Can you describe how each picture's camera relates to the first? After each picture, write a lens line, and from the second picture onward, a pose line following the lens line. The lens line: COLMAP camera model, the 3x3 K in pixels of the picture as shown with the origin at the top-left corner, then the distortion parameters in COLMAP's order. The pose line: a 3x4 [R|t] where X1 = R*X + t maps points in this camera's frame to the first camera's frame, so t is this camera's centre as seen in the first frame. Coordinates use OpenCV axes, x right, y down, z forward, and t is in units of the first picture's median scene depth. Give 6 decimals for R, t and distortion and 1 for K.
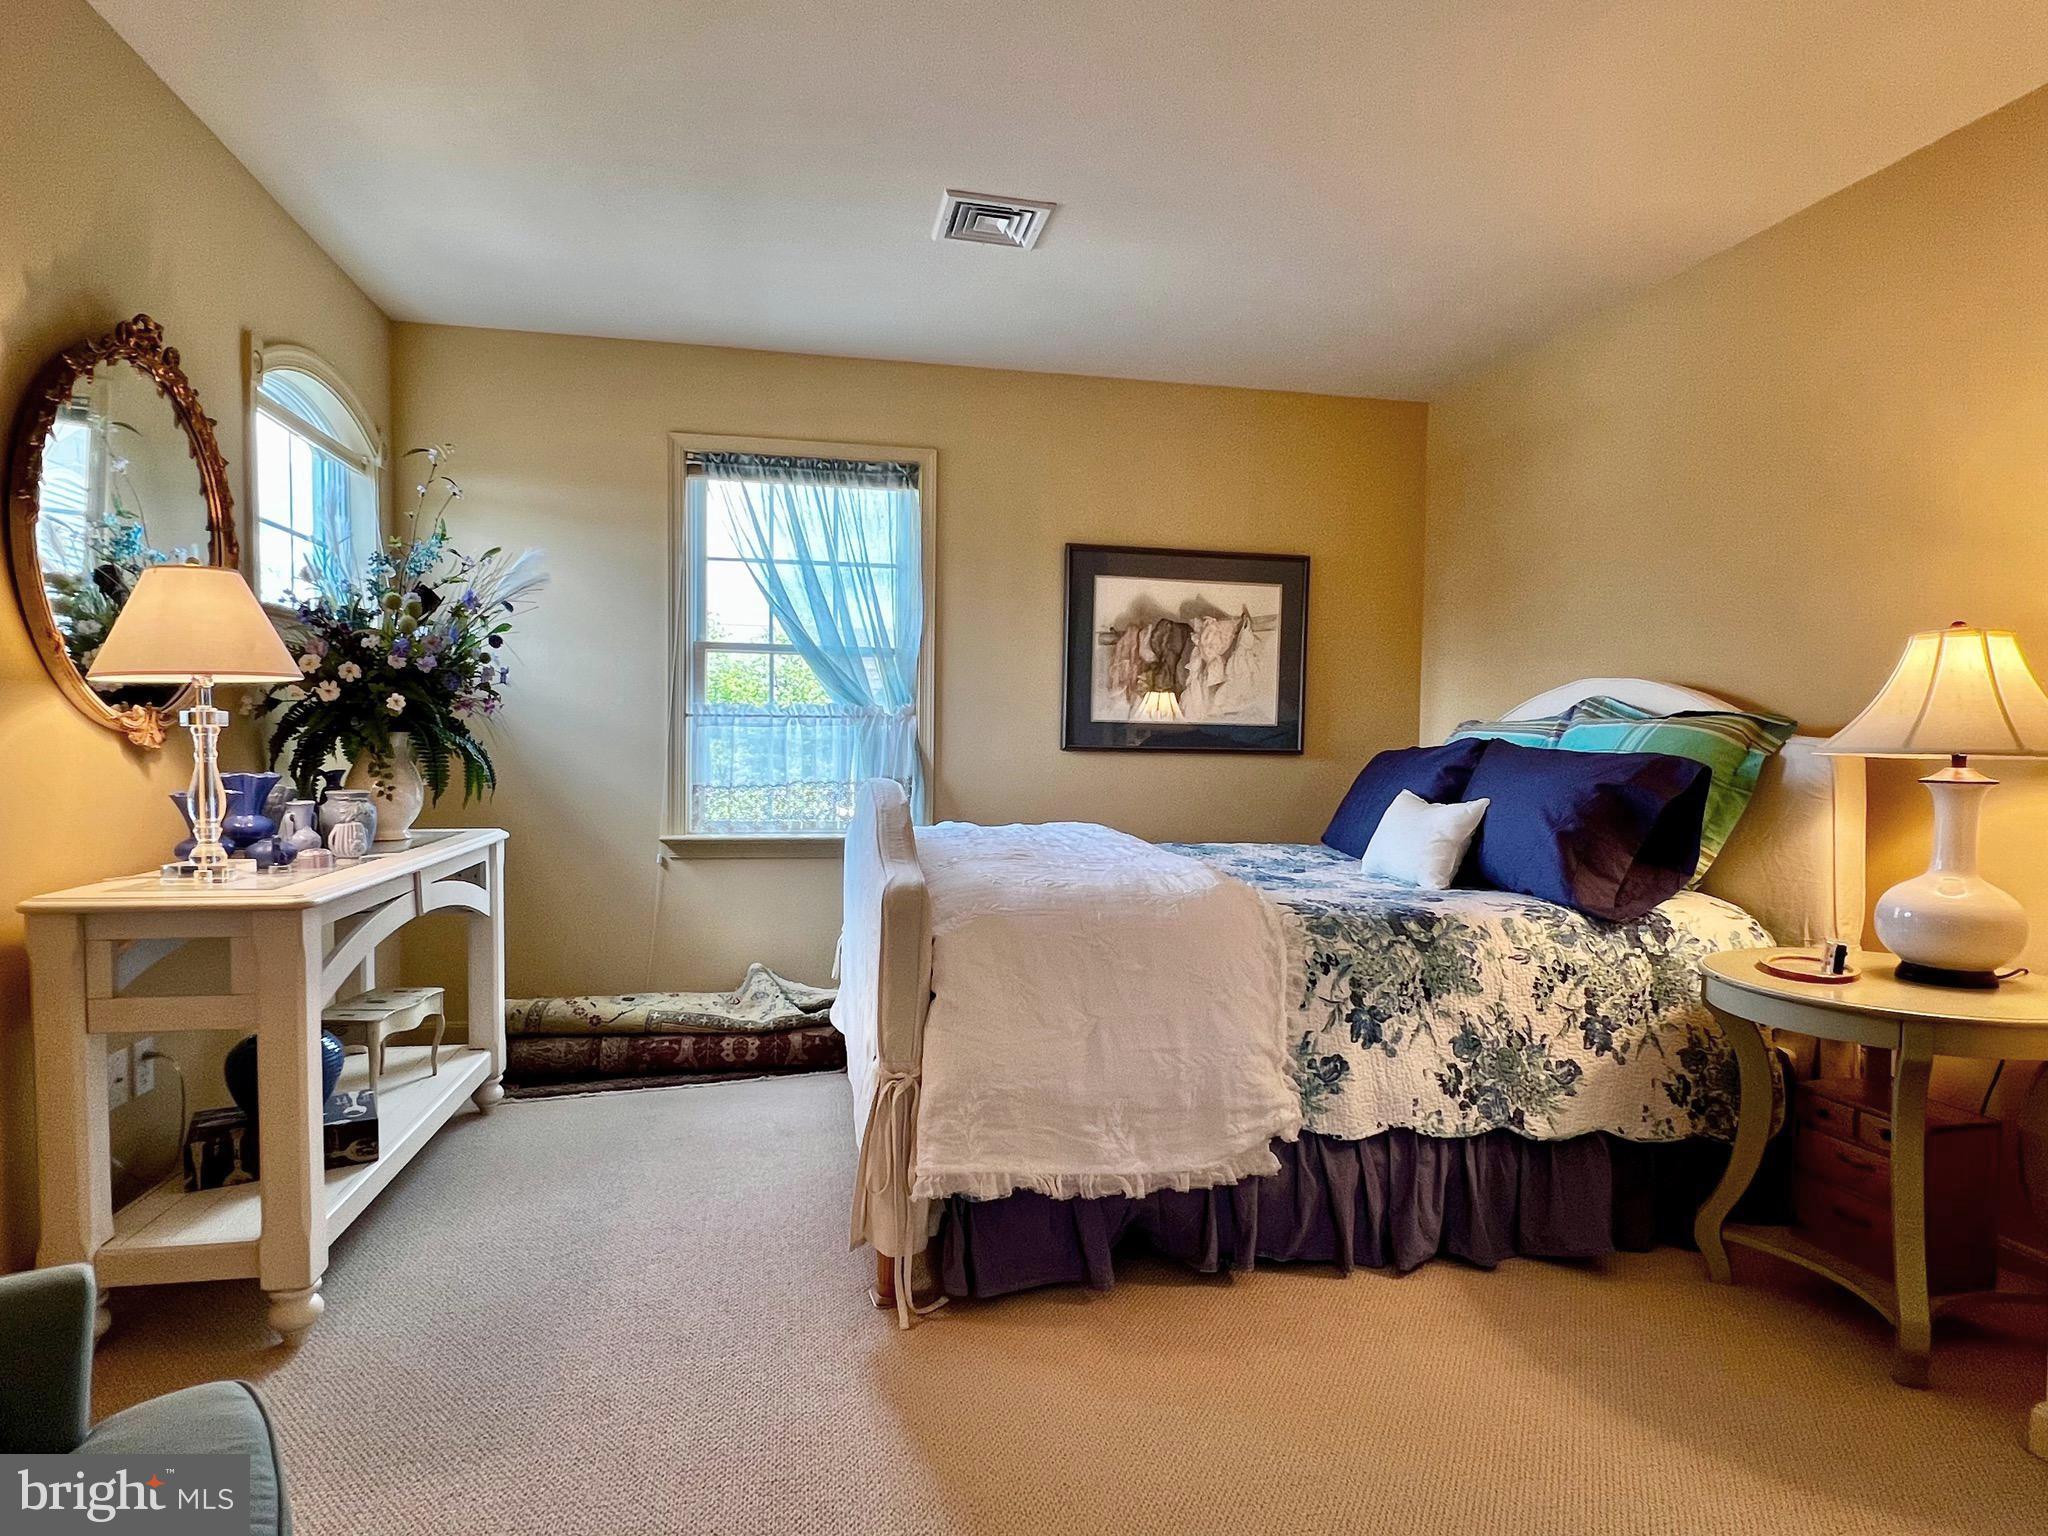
lens RADIAL K [[1161.6, 0, 1017.5], [0, 1161.6, 776.9], [0, 0, 1]] dist [0.004267, 0.000103]
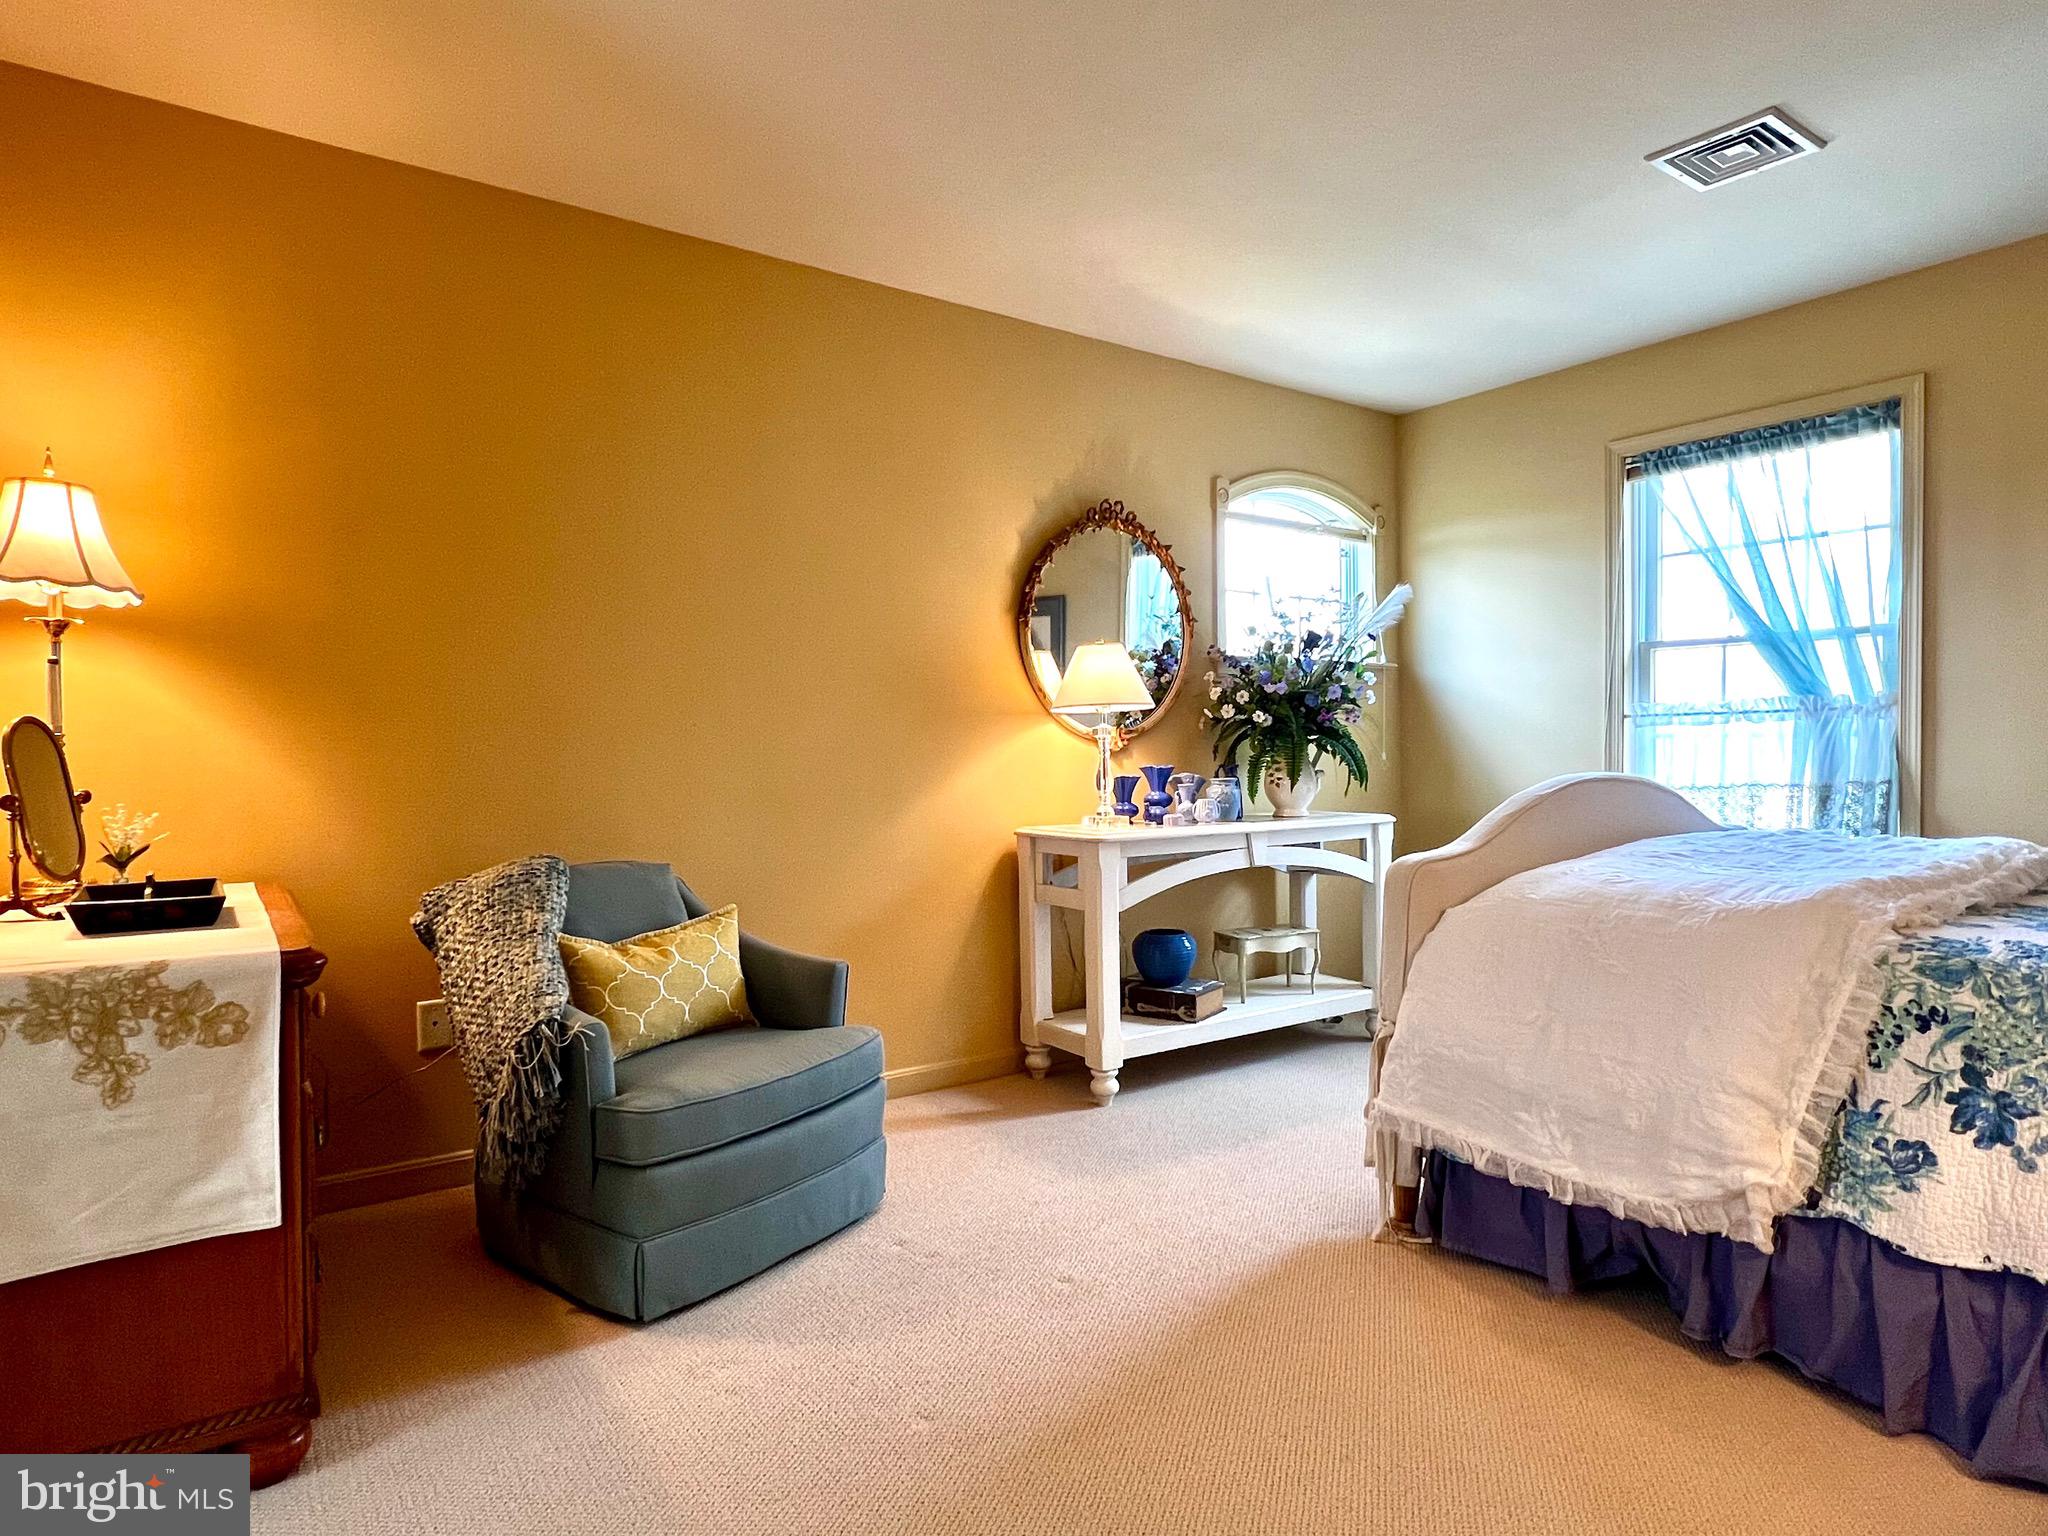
lens RADIAL K [[1155.3, 0, 1006.4], [0, 1155.3, 776.0], [0, 0, 1]] dist [-0.004758, -0.000439]
pose [[0.399596, 0.003134, -0.916686, 0.678847], [-0.017826, 0.999832, -0.004352, 0.021100], [0.916518, 0.018080, 0.399584, 0.169291]]
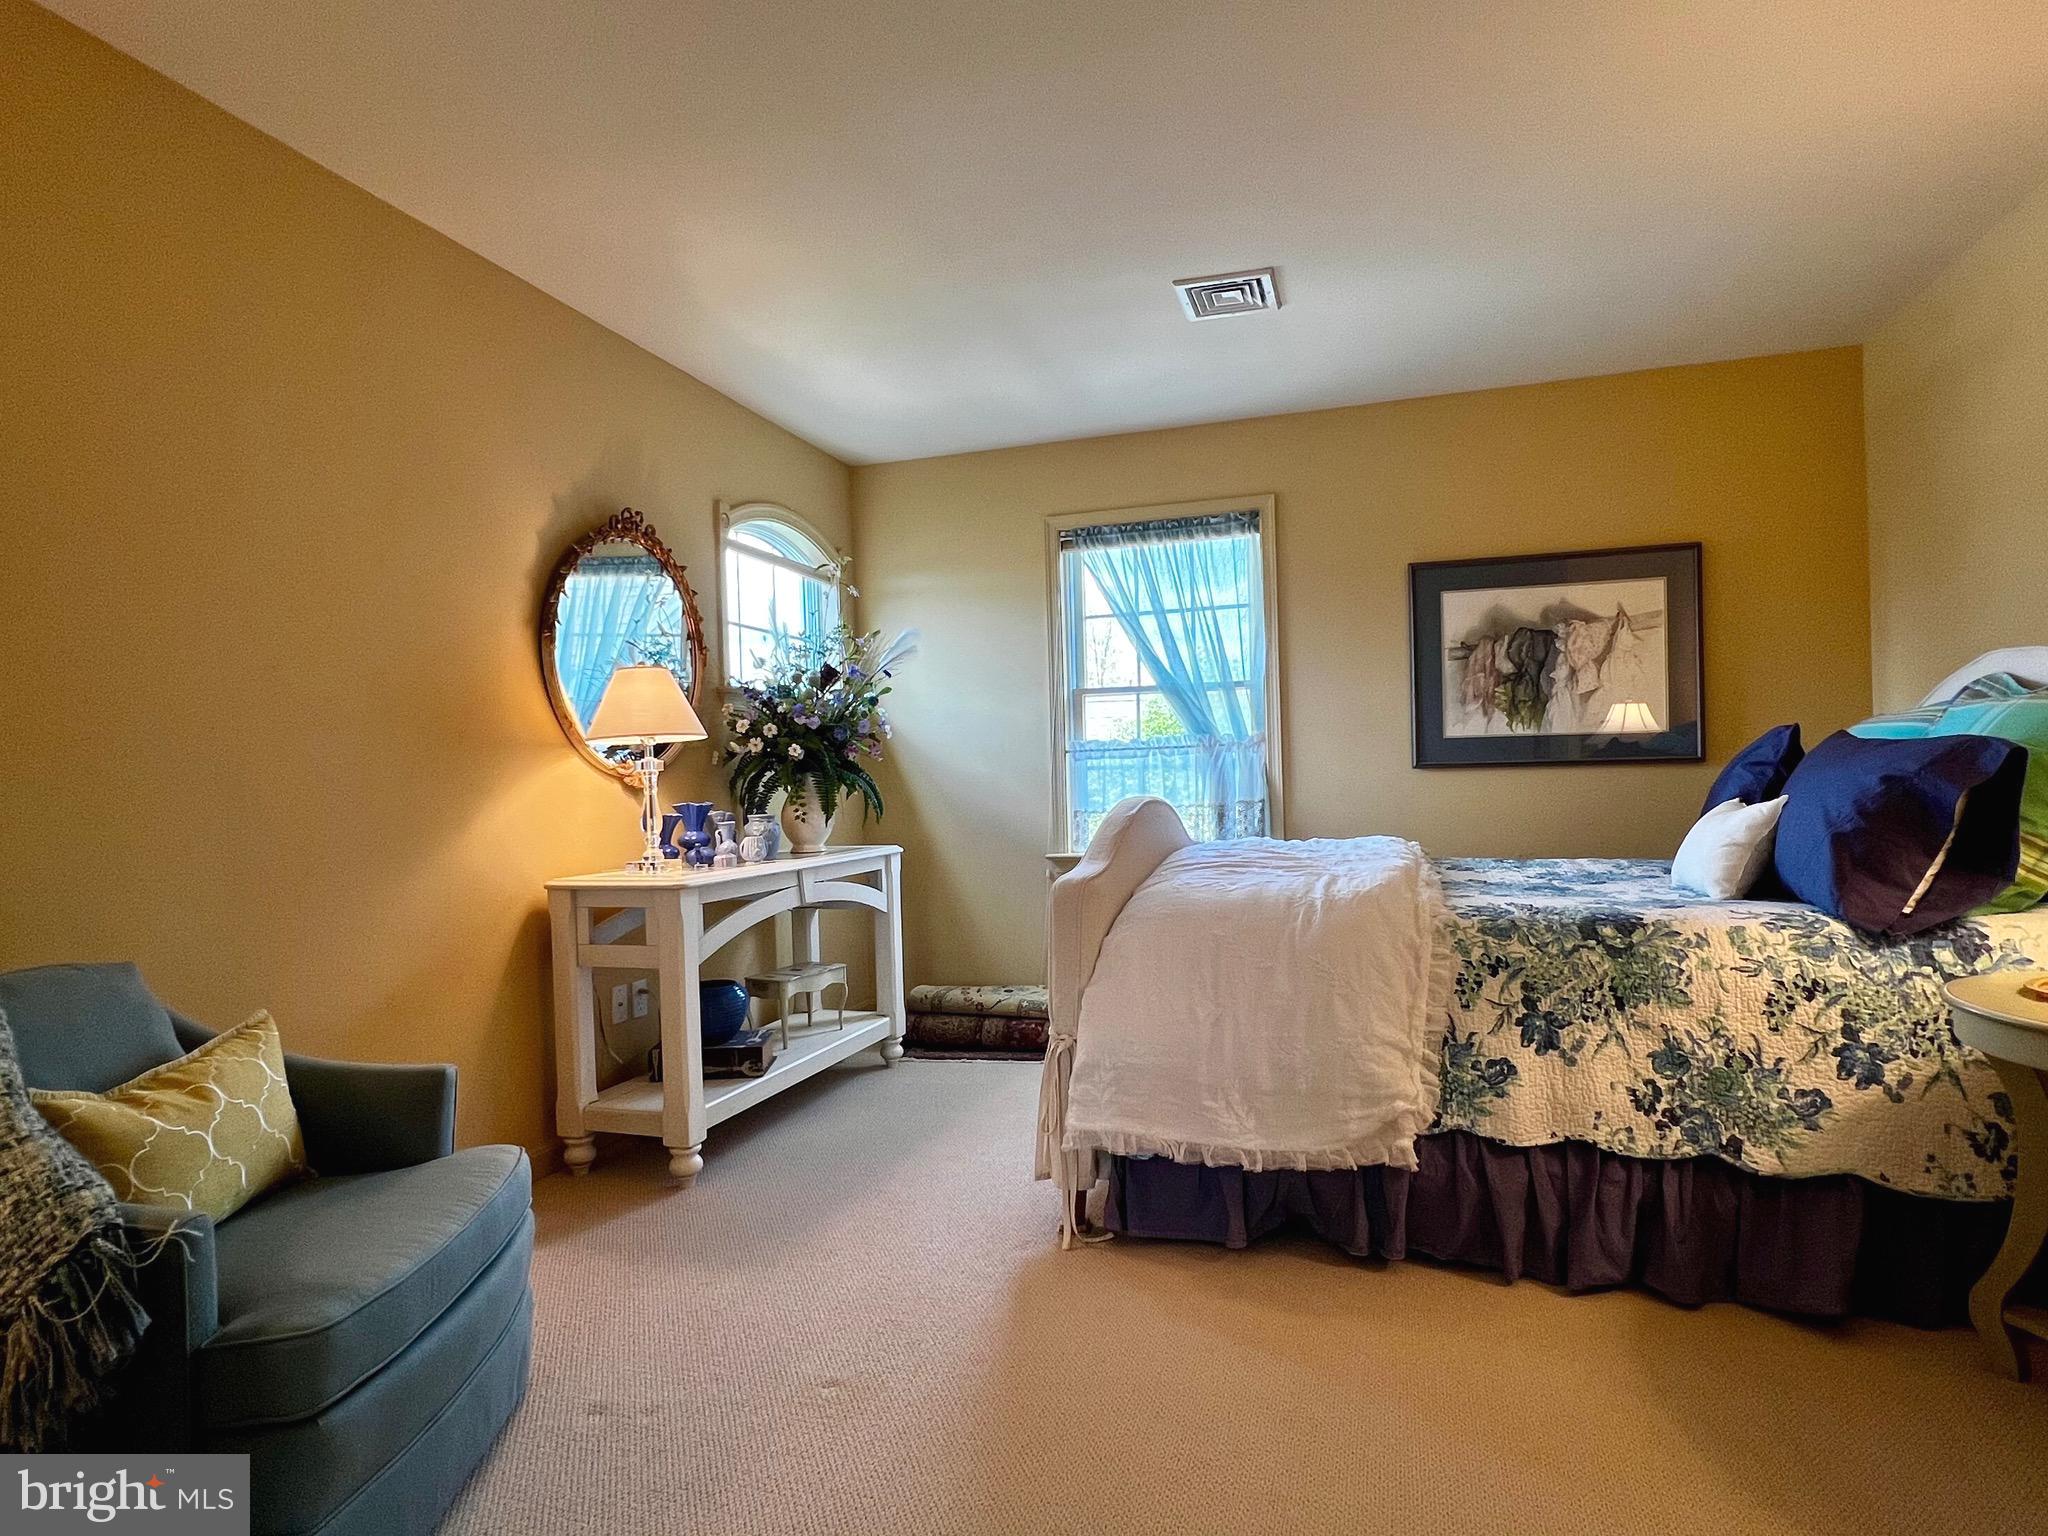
lens RADIAL K [[1133.0, 0, 1018.5], [0, 1133.0, 777.9], [0, 0, 1]] dist [-0.001510, 0.001216]
pose [[0.870689, -0.038952, -0.490288, 0.379826], [0.021915, 0.998941, -0.040444, 0.030717], [0.491345, 0.024470, 0.870621, -0.040394]]
